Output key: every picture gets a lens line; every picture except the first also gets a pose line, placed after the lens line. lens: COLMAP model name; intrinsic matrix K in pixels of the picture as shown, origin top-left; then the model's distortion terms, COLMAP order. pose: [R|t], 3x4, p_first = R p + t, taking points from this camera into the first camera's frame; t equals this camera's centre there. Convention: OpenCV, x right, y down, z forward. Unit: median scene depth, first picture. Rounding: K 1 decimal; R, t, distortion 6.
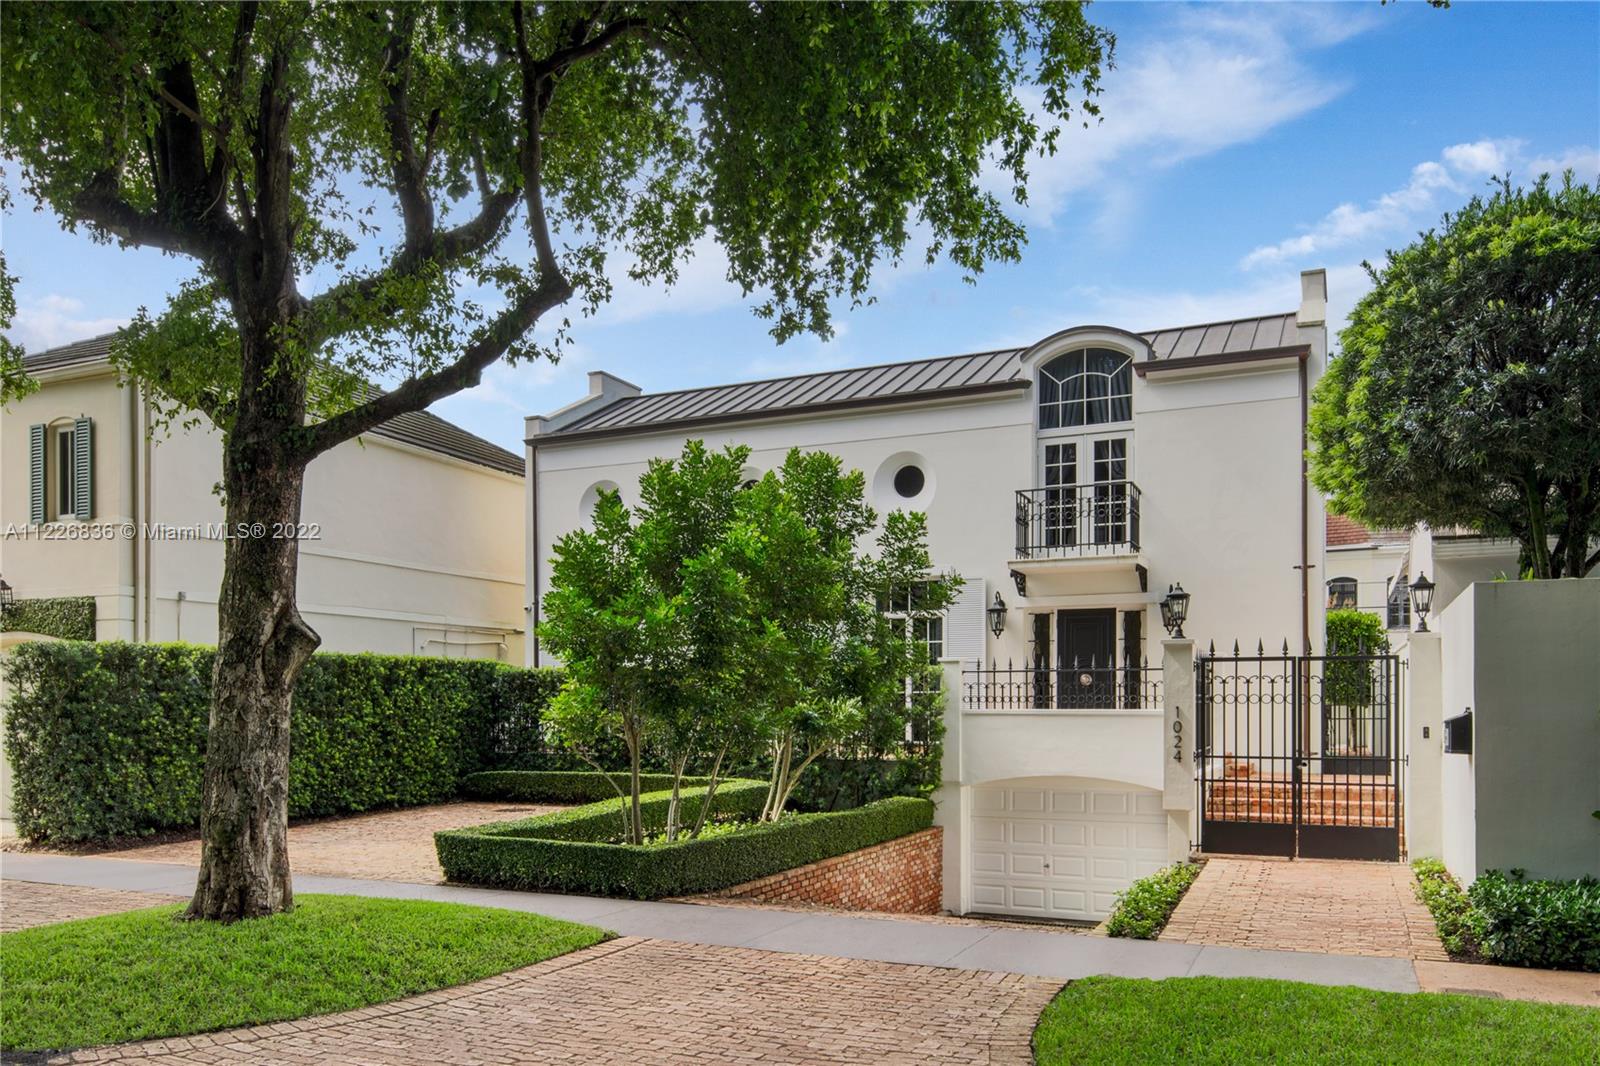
lens RADIAL K [[1186.1, 0, 780.6], [0, 1186.1, 571.1], [0, 0, 1]] dist [0.003271, -0.006980]
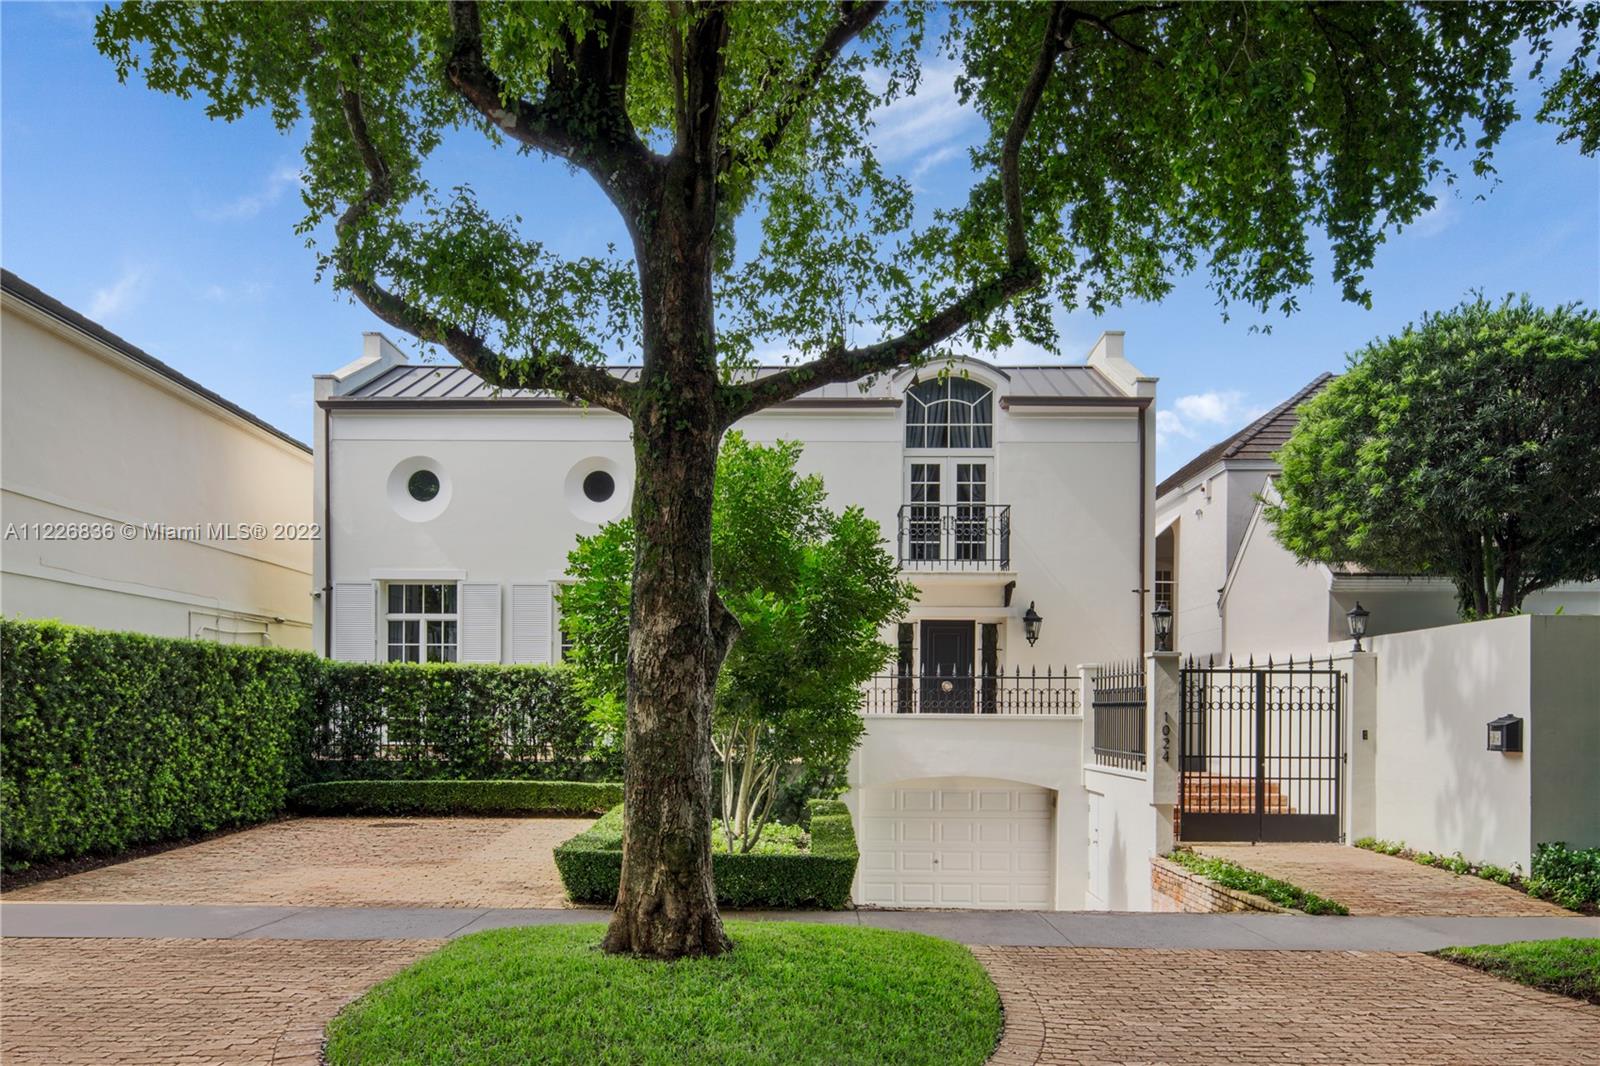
lens RADIAL K [[1186.1, 0, 780.6], [0, 1186.1, 571.1], [0, 0, 1]] dist [0.003271, -0.006980]
pose [[0.917079, 0.053439, 0.395109, -0.312023], [-0.052065, 0.998543, -0.014208, 0.011157], [-0.395292, -0.007541, 0.918524, 0.080073]]
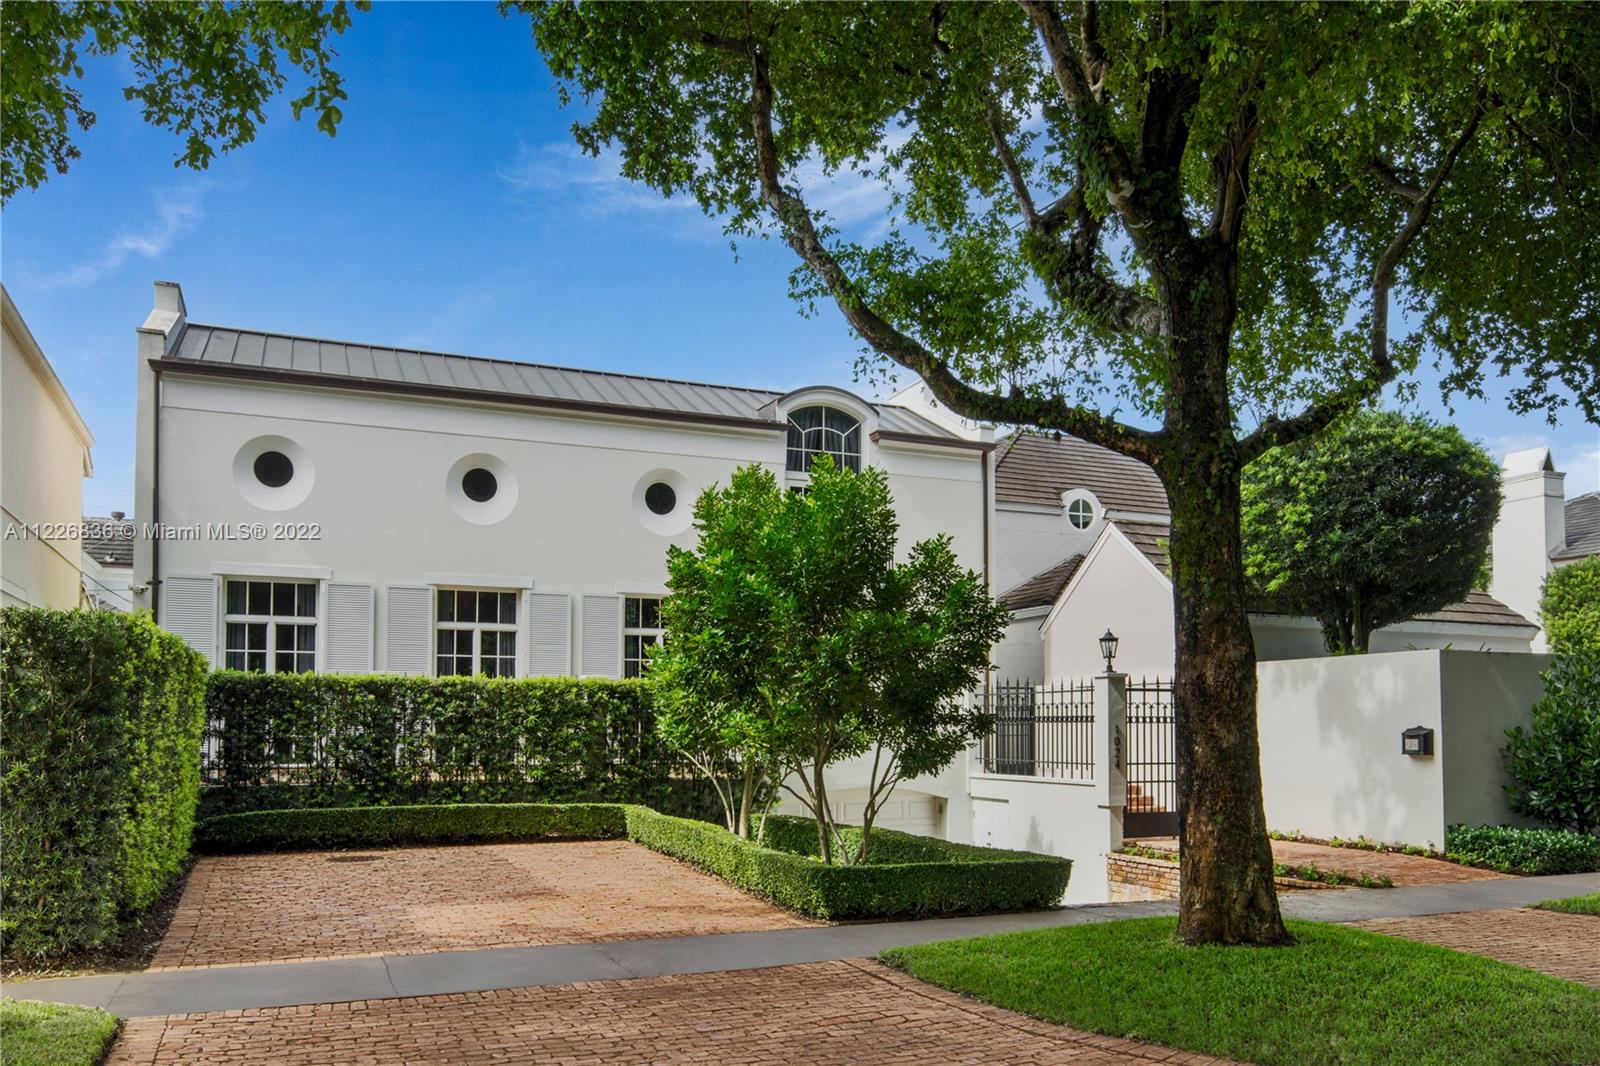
lens RADIAL K [[1201.4, 0, 800.0], [0, 1201.4, 533.0], [0, 0, 1]] dist [0.005744, -0.000262]
pose [[0.677982, 0.118496, 0.725465, -0.607177], [-0.084753, 0.992941, -0.082979, 0.030579], [-0.730176, -0.005227, 0.683239, 0.248916]]
